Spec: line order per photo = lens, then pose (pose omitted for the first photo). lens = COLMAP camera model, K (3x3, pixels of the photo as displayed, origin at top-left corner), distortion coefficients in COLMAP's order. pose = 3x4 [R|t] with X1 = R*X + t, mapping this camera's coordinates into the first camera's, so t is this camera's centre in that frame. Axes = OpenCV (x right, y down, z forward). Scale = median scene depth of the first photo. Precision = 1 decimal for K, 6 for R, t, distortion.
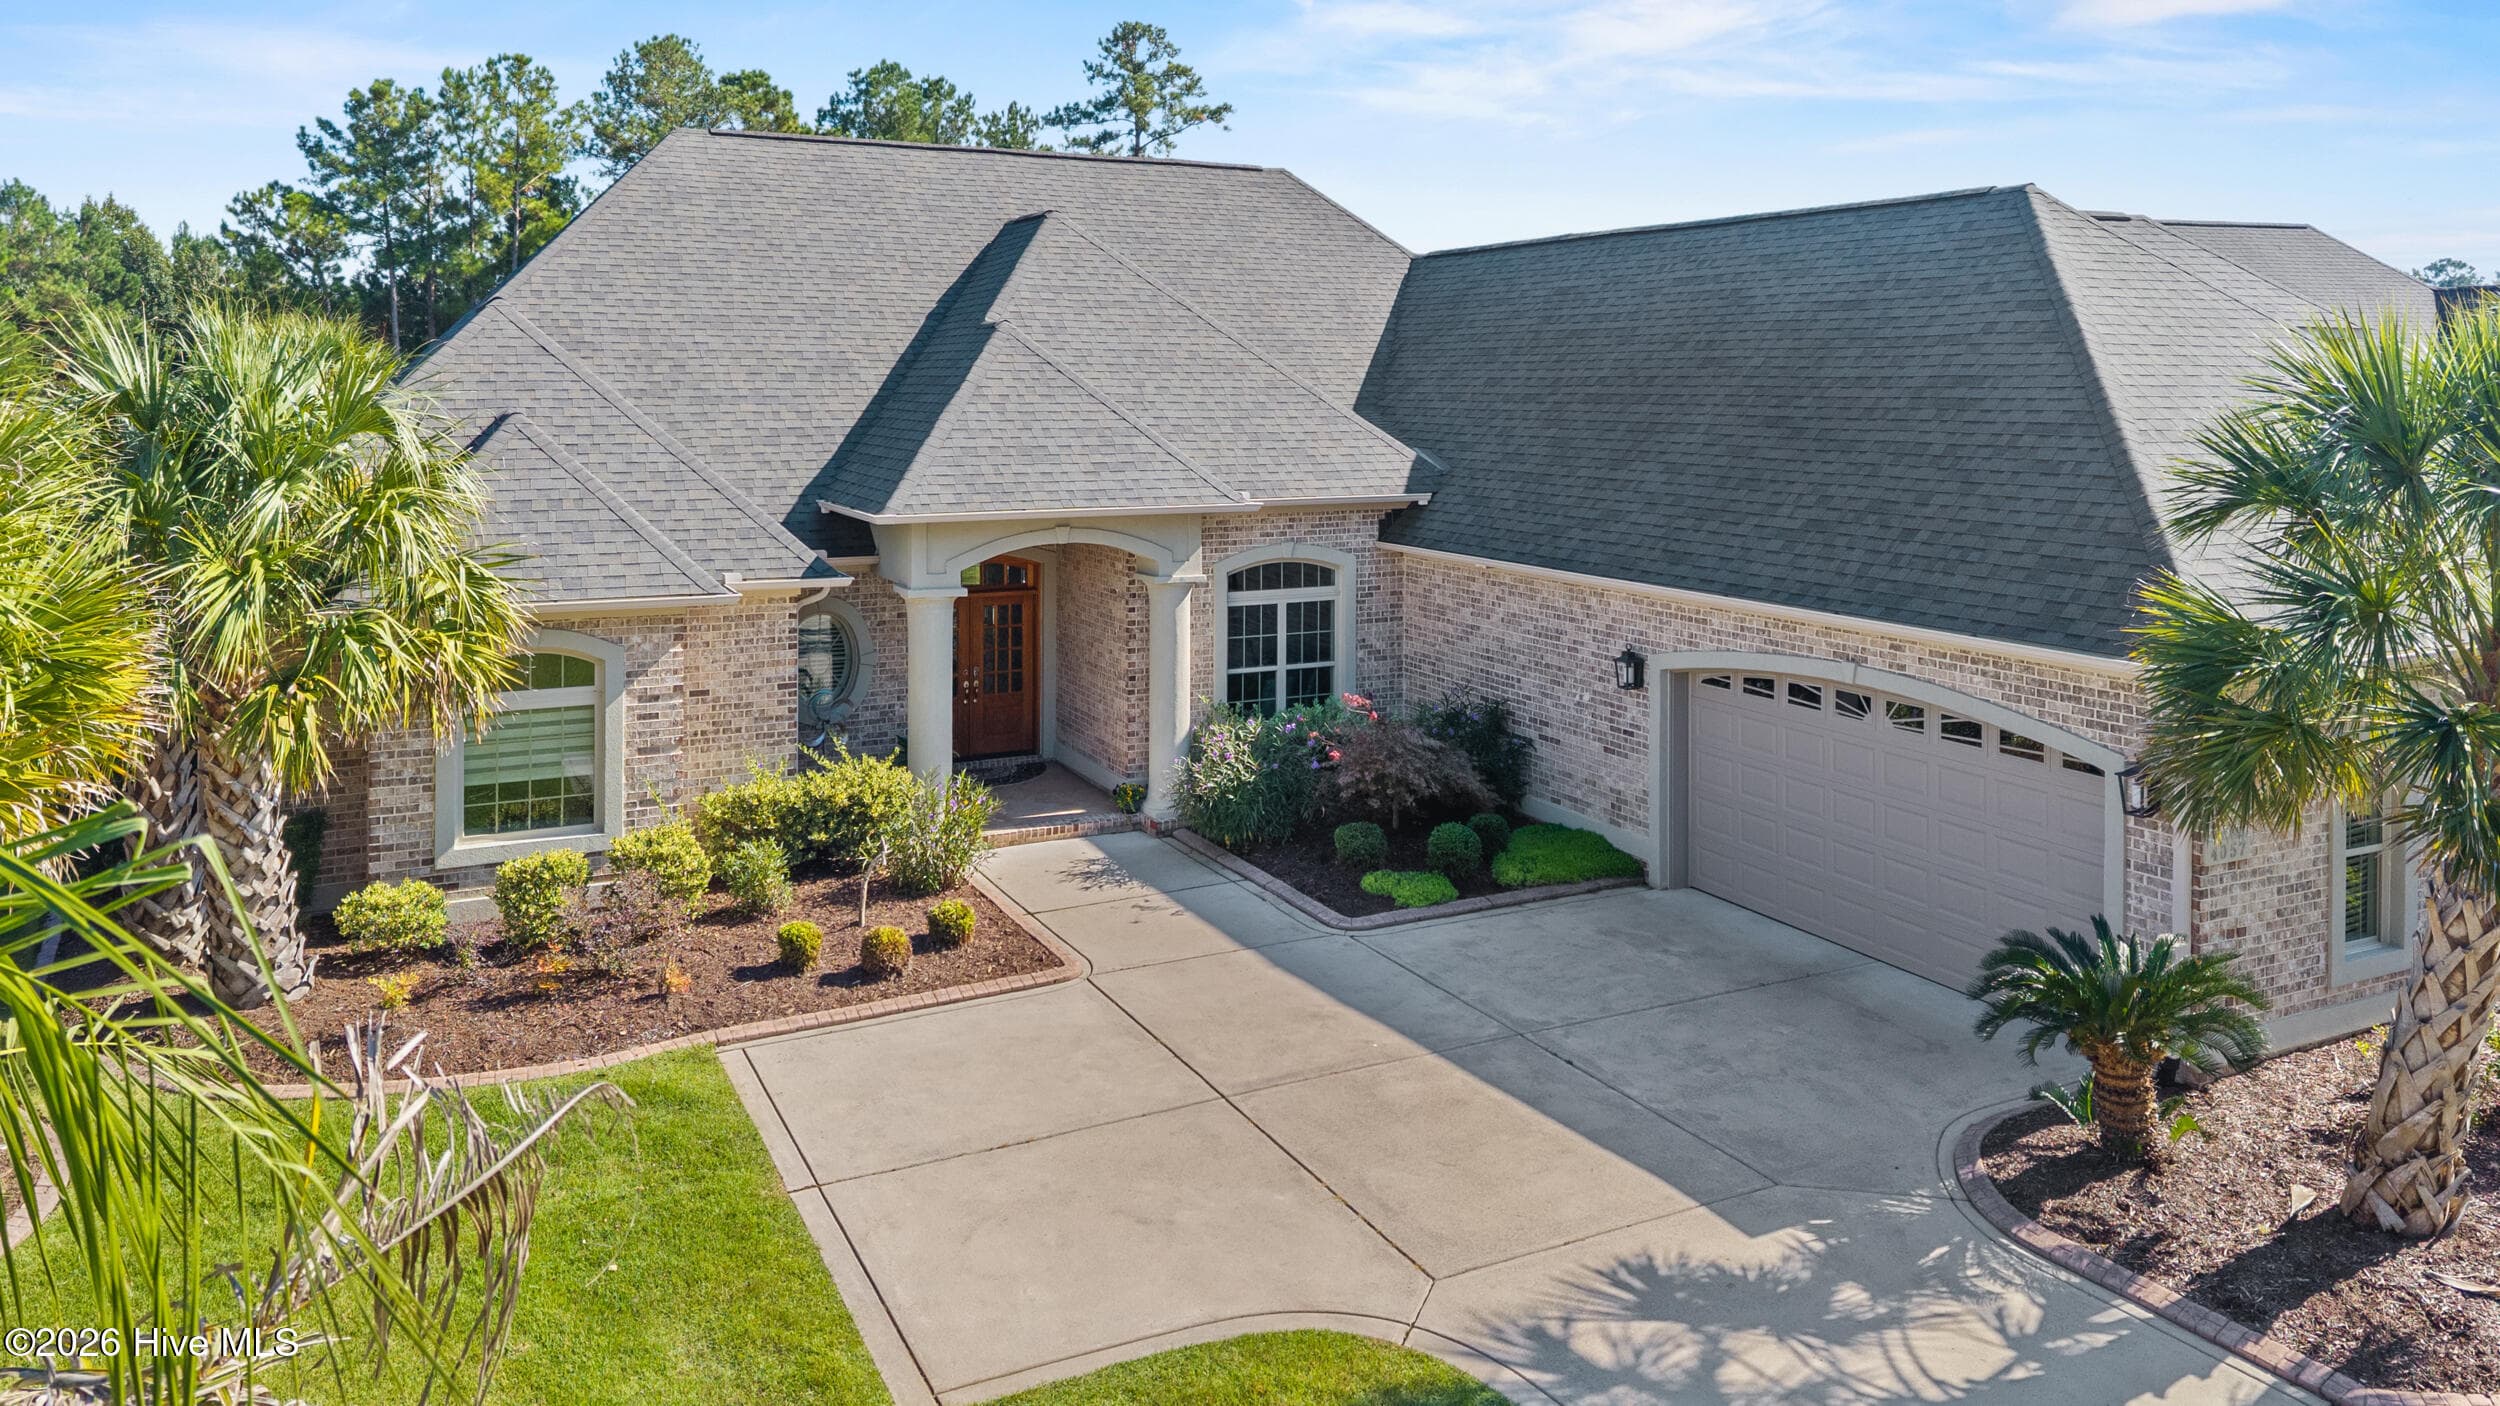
lens RADIAL K [[1678.6, 0, 1234.4], [0, 1678.6, 405.8], [0, 0, 1]] dist [0.032659, -0.030941]
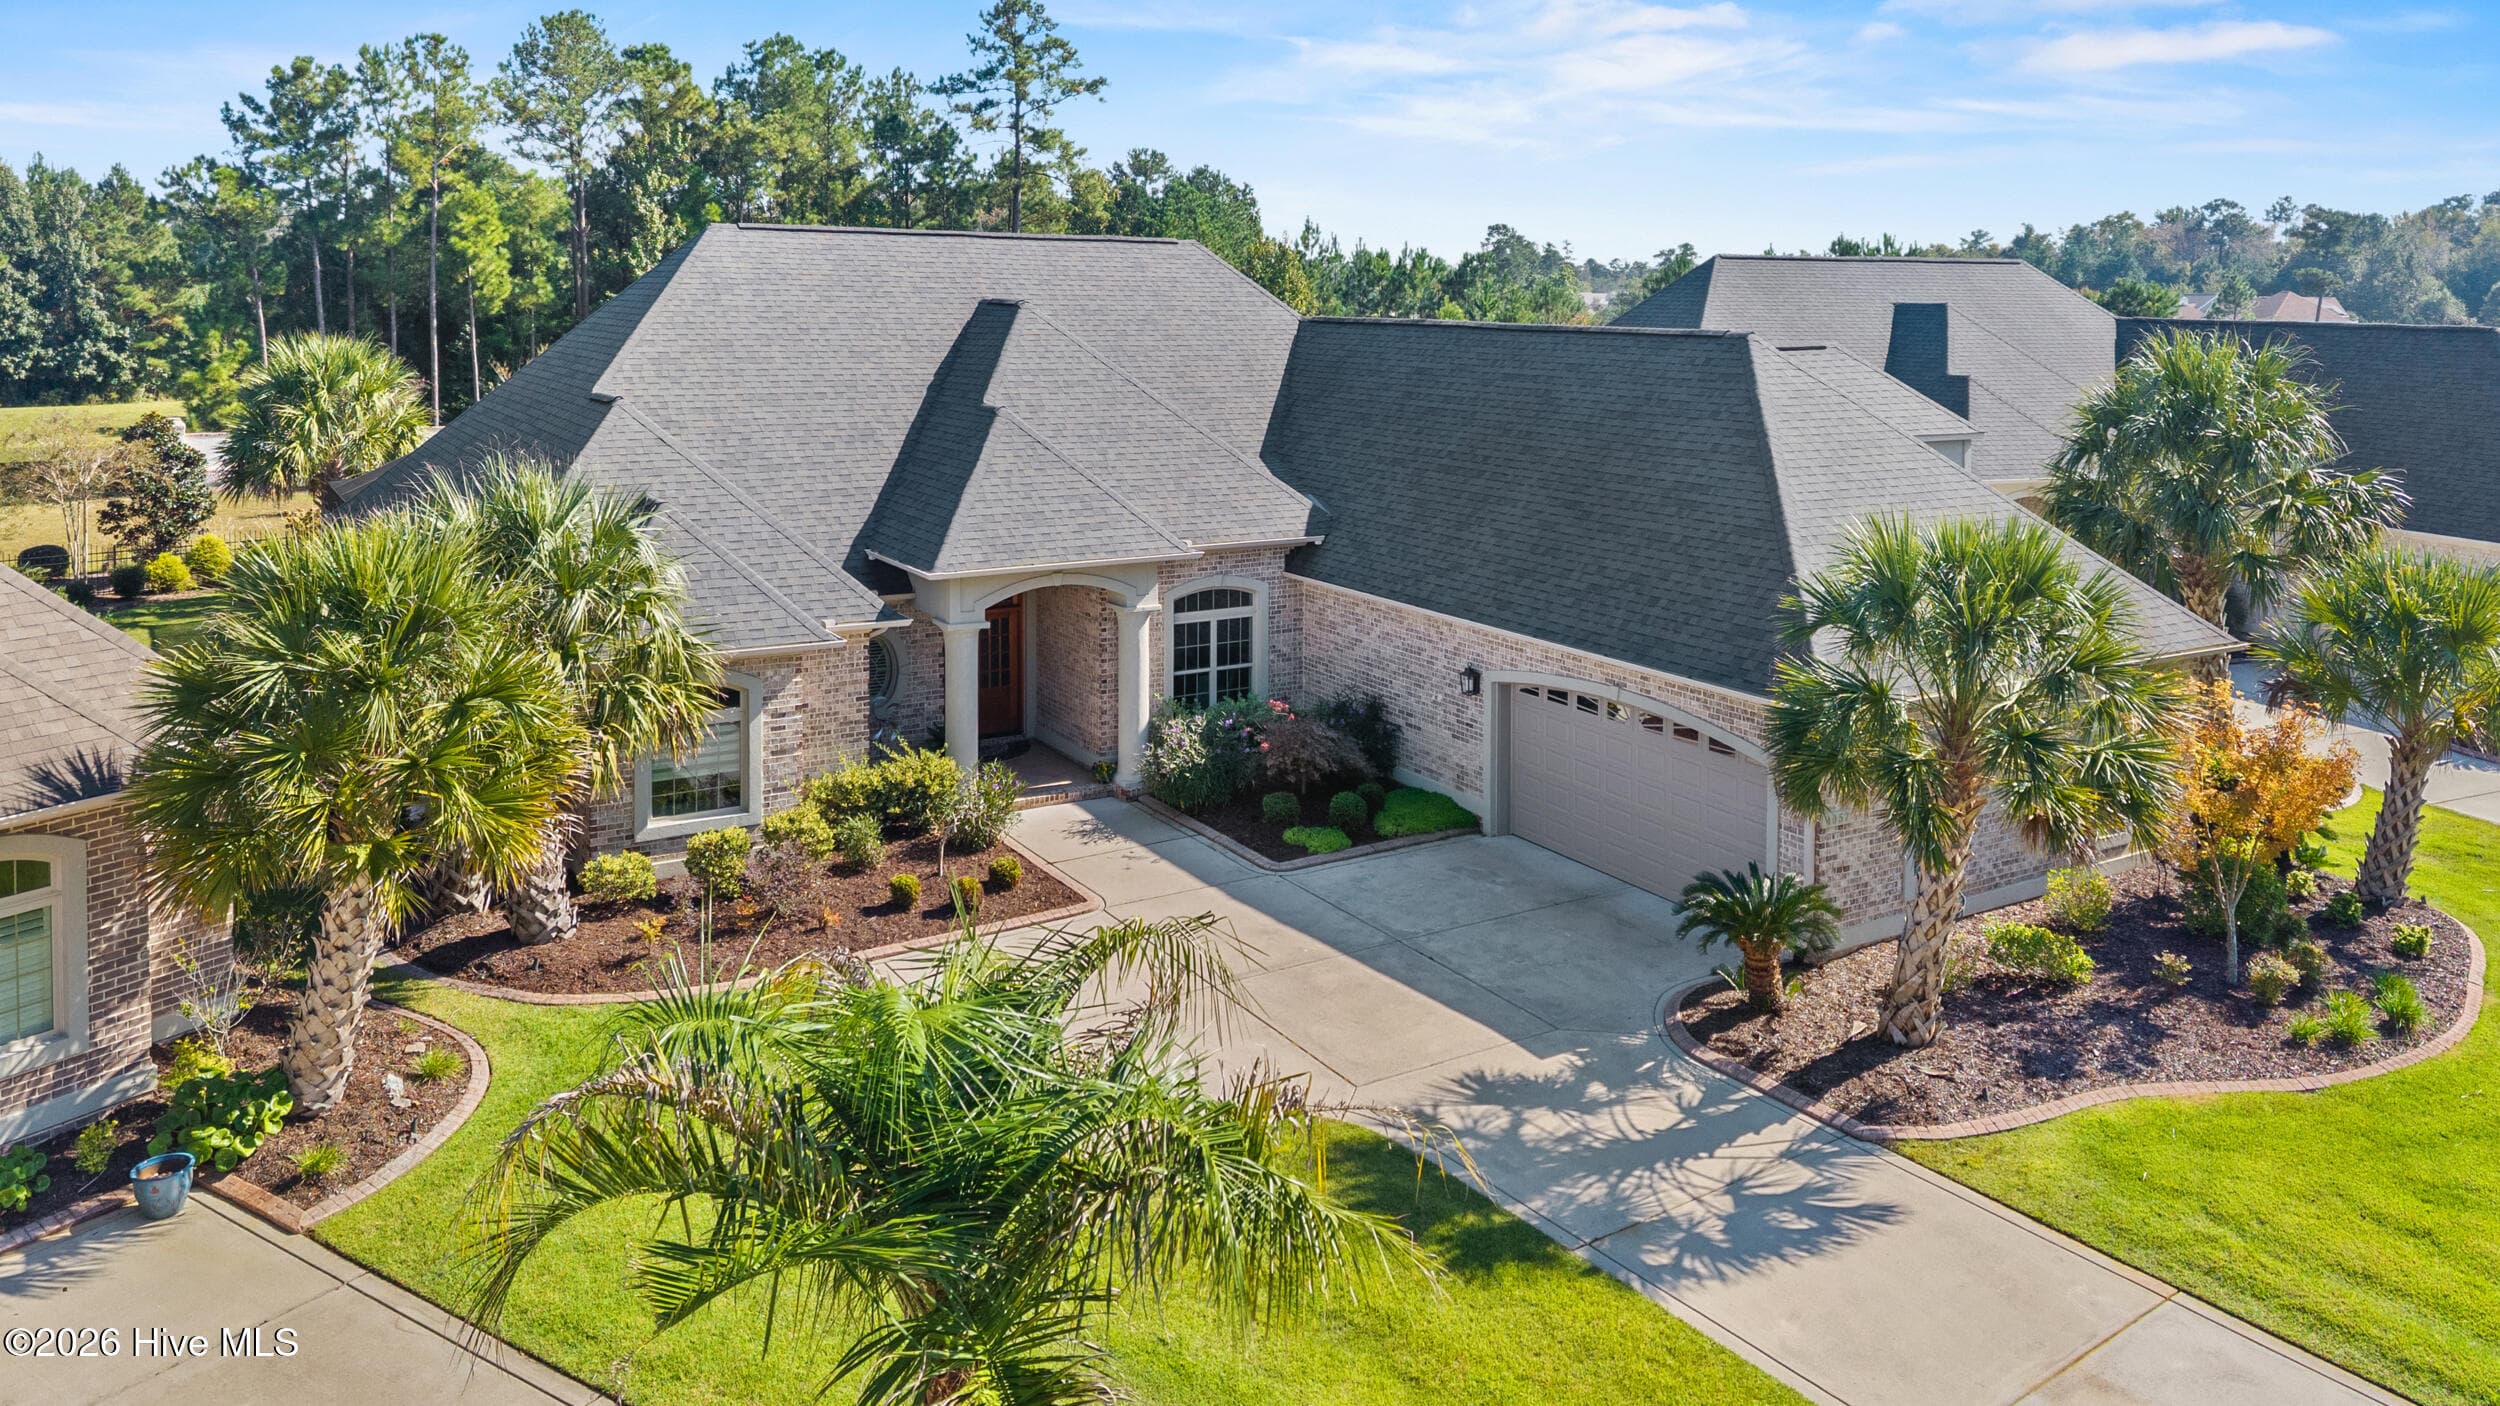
lens RADIAL K [[1671.3, 0, 1228.8], [0, 1671.3, 374.6], [0, 0, 1]] dist [0.027927, -0.026254]
pose [[0.995901, 0.007359, 0.090154, -0.097087], [-0.010541, 0.999336, 0.034871, -0.148558], [-0.089838, -0.035679, 0.995317, -0.371420]]
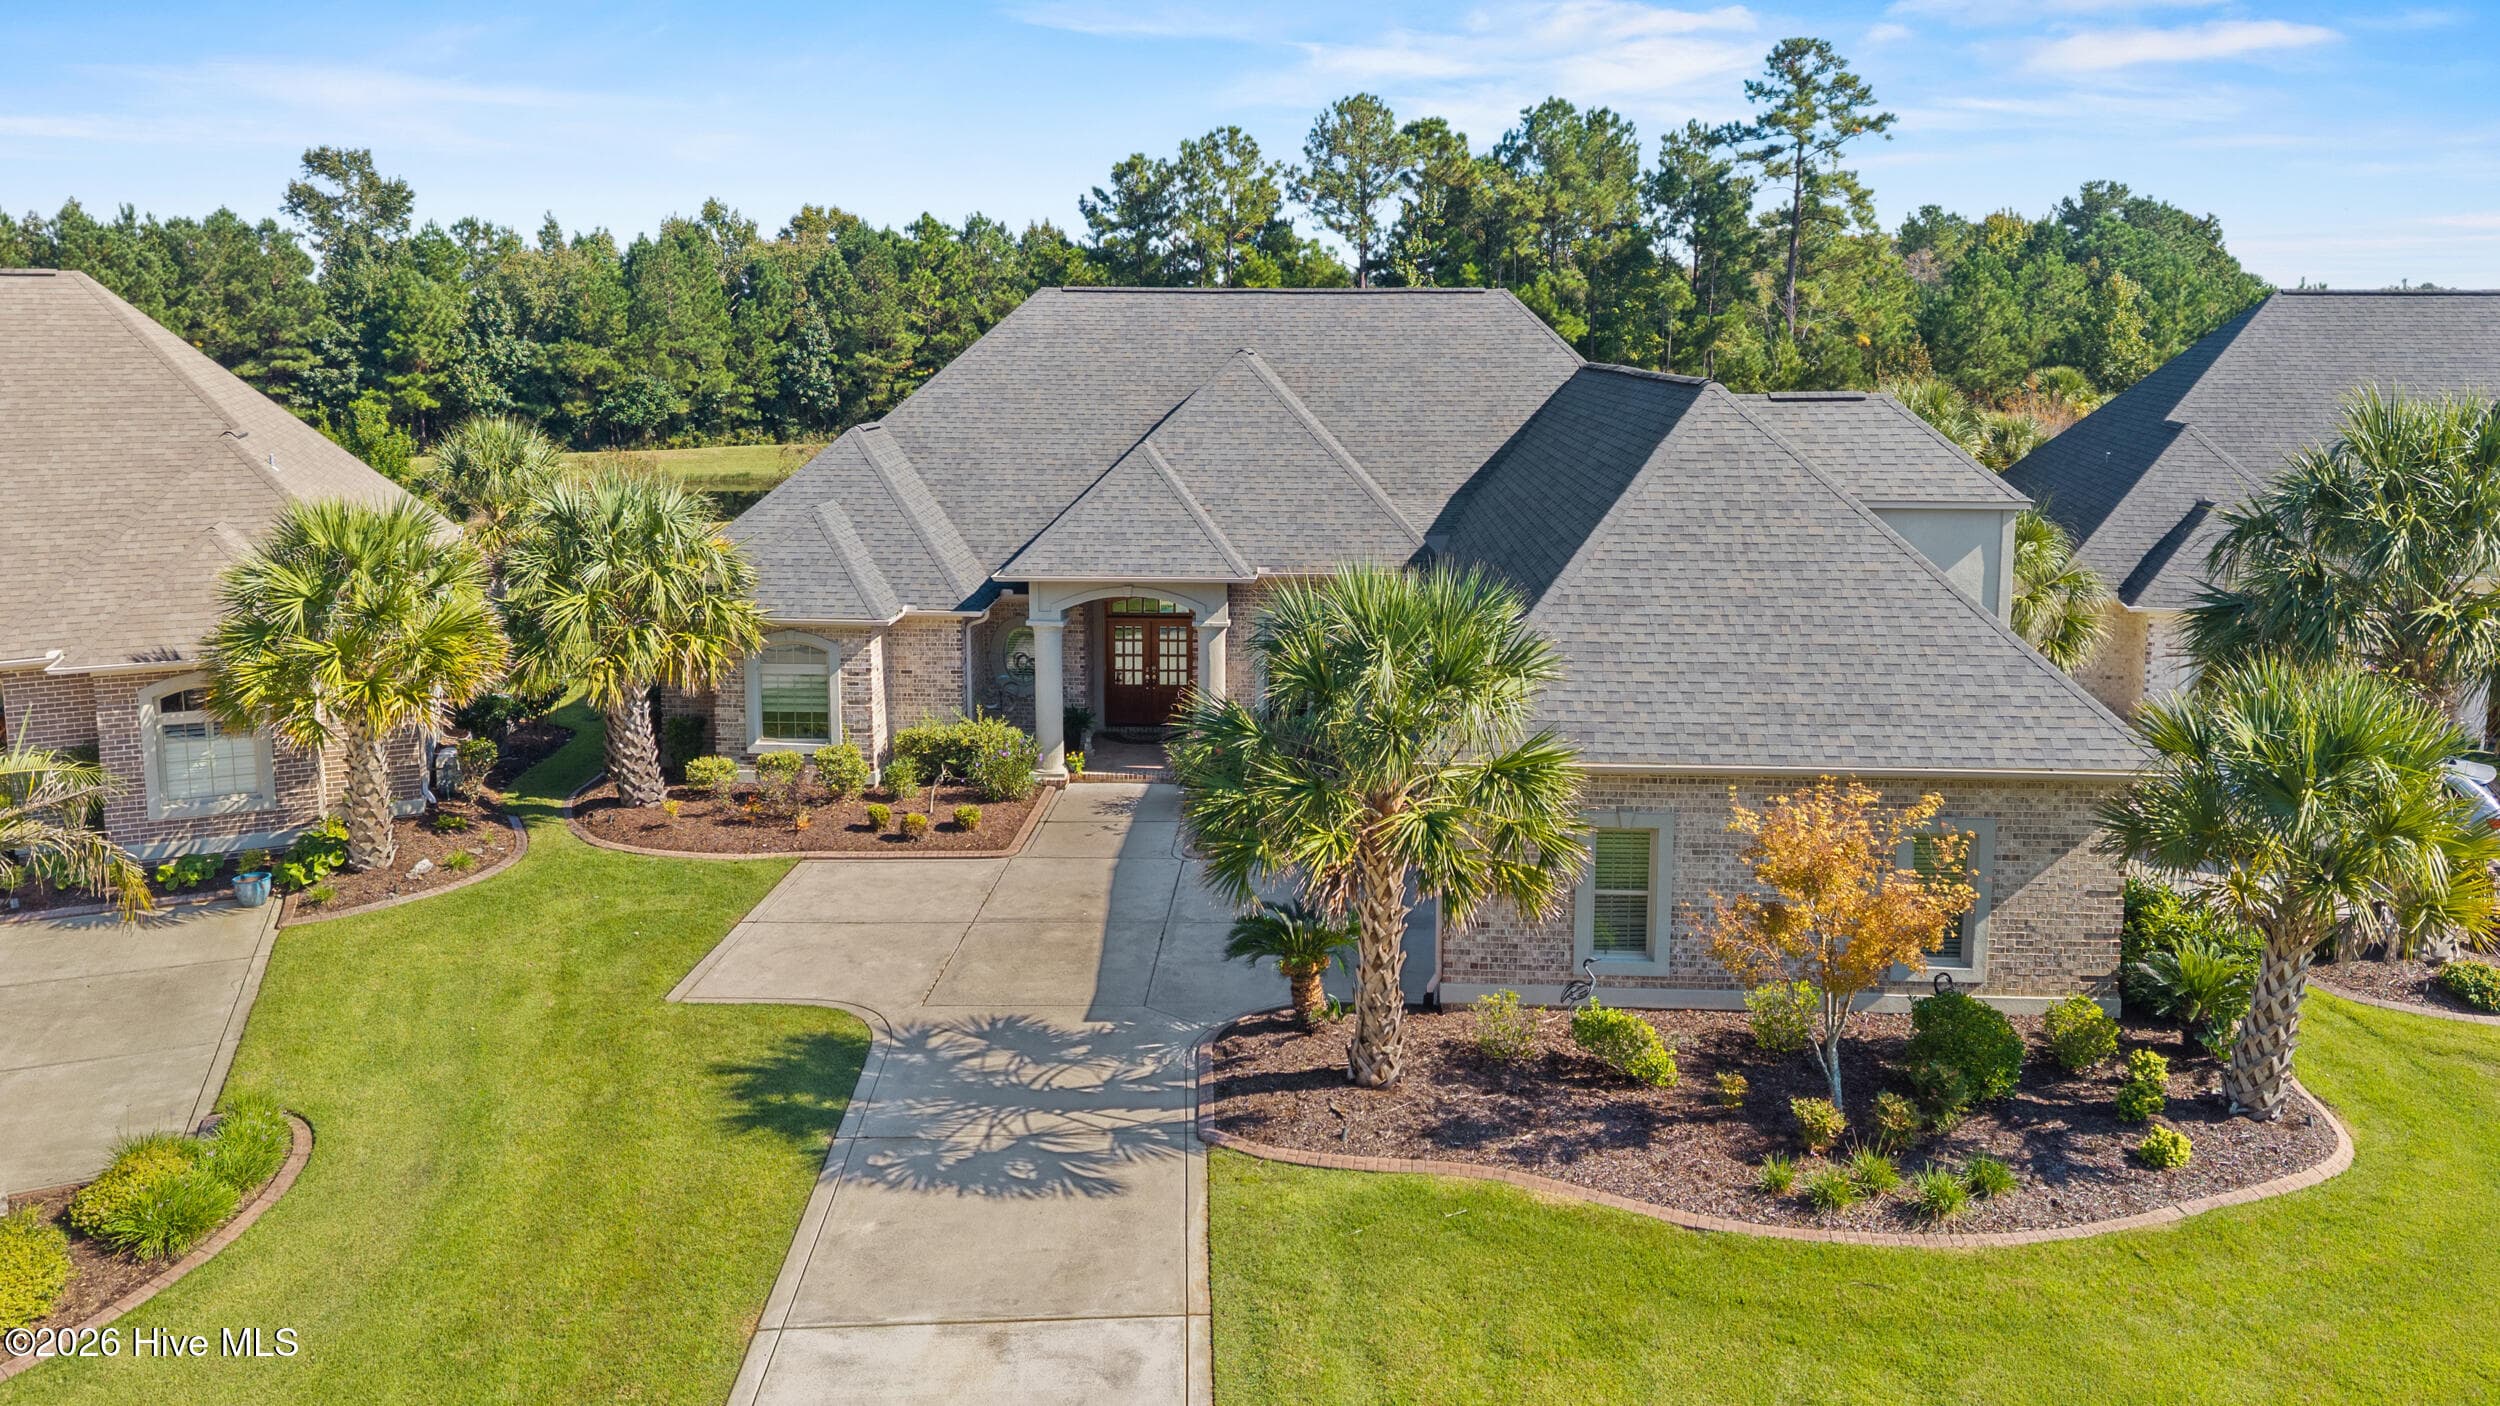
lens RADIAL K [[1639.4, 0, 1335.2], [0, 1639.4, 545.9], [0, 0, 1]] dist [0.035073, -0.037412]
pose [[0.891727, 0.060765, -0.448476, 0.815452], [-0.010909, 0.993543, 0.112927, -0.151260], [0.452442, -0.095807, 0.886632, -0.276870]]
